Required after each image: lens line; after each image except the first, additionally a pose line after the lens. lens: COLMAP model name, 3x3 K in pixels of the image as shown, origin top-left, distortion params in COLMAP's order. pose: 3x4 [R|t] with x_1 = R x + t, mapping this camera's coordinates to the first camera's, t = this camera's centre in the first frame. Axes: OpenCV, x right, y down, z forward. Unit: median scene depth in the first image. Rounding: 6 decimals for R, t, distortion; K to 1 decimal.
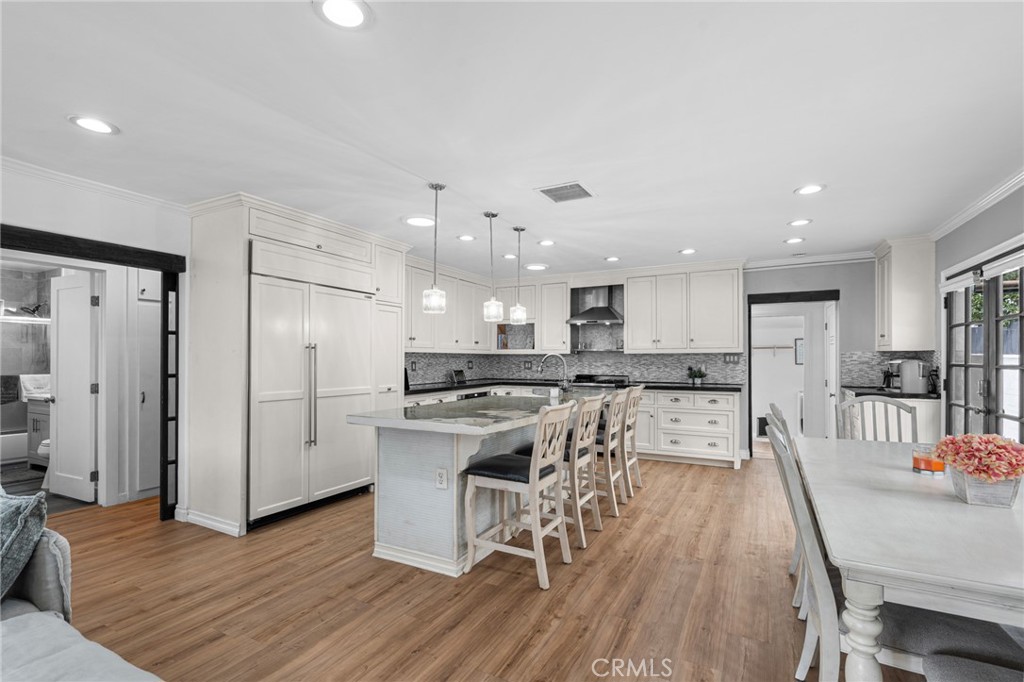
lens RADIAL K [[472.0, 0, 512.1], [0, 472.0, 356.8], [0, 0, 1]] dist [-0.004140, 0.002892]
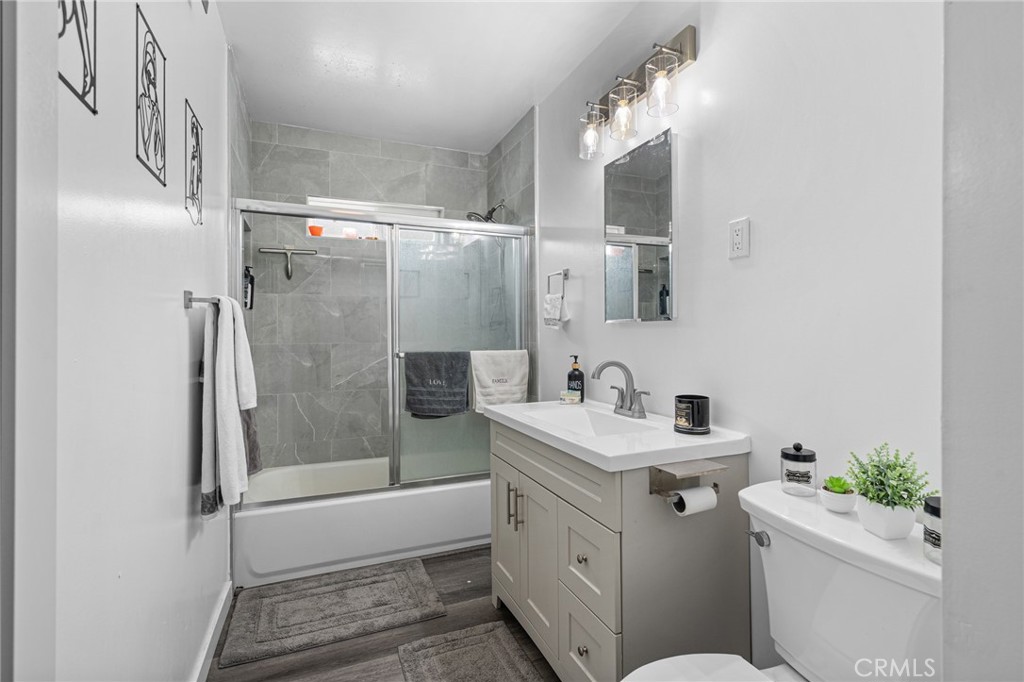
lens RADIAL K [[472.0, 0, 510.8], [0, 472.0, 336.3], [0, 0, 1]] dist [-0.004140, 0.002892]
pose [[0.776140, 0.001578, -0.630559, -0.976955], [0.004311, 0.999960, 0.007809, 0.029742], [0.630546, -0.008779, 0.776102, 0.905211]]
